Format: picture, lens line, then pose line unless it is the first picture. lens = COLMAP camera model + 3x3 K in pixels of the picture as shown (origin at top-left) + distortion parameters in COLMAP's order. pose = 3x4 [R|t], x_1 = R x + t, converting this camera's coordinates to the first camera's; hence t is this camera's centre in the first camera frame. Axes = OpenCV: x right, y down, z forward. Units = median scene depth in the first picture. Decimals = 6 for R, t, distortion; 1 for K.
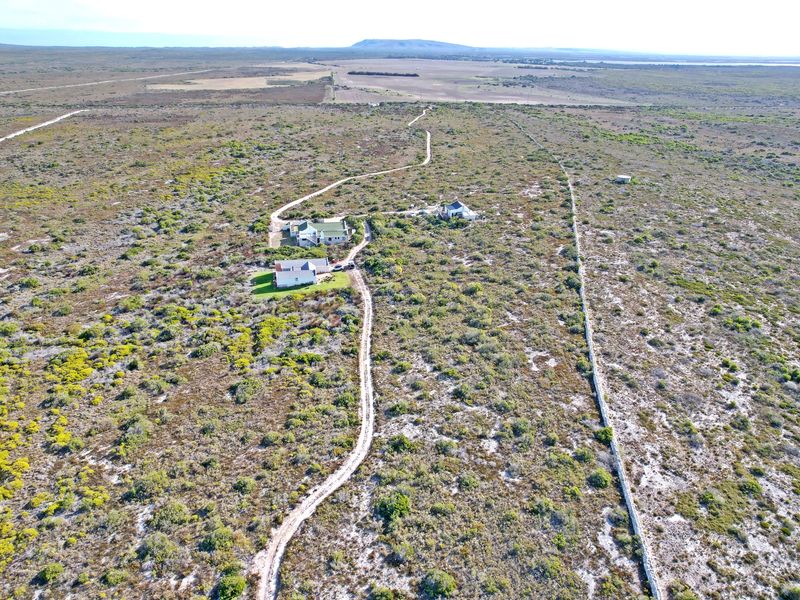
lens RADIAL K [[576.3, 0, 401.1], [0, 576.3, 299.0], [0, 0, 1]] dist [-0.072064, 0.061449]
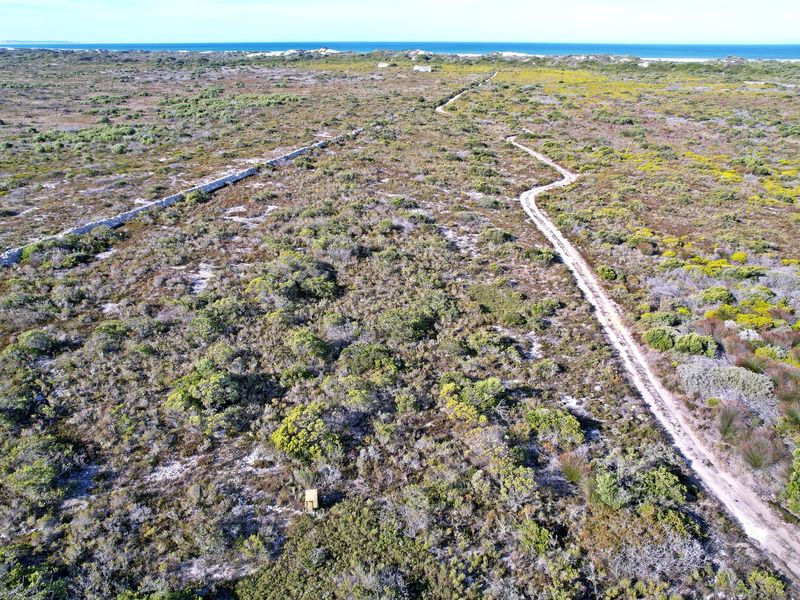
lens RADIAL K [[576.3, 0, 399.3], [0, 576.3, 297.8], [0, 0, 1]] dist [-0.072064, 0.061449]
pose [[-0.997199, -0.048047, 0.057316, 0.072651], [0.010963, 0.664172, 0.747499, -0.305159], [-0.073983, 0.746034, -0.661785, 1.696987]]
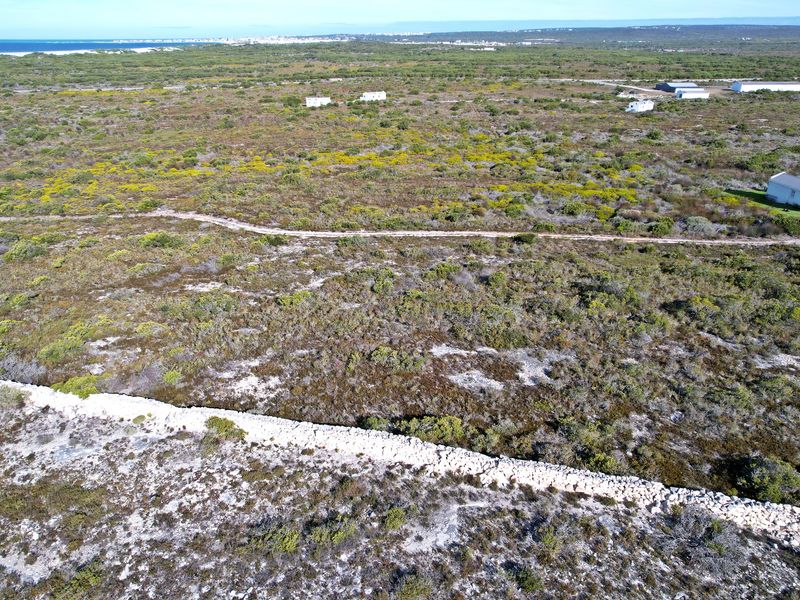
lens RADIAL K [[576.3, 0, 394.6], [0, 576.3, 299.4], [0, 0, 1]] dist [-0.072064, 0.061449]
pose [[-0.114989, 0.402302, -0.908257, 0.619407], [-0.404579, 0.816086, 0.412697, -0.036852], [0.907245, 0.414918, 0.068922, 1.092813]]
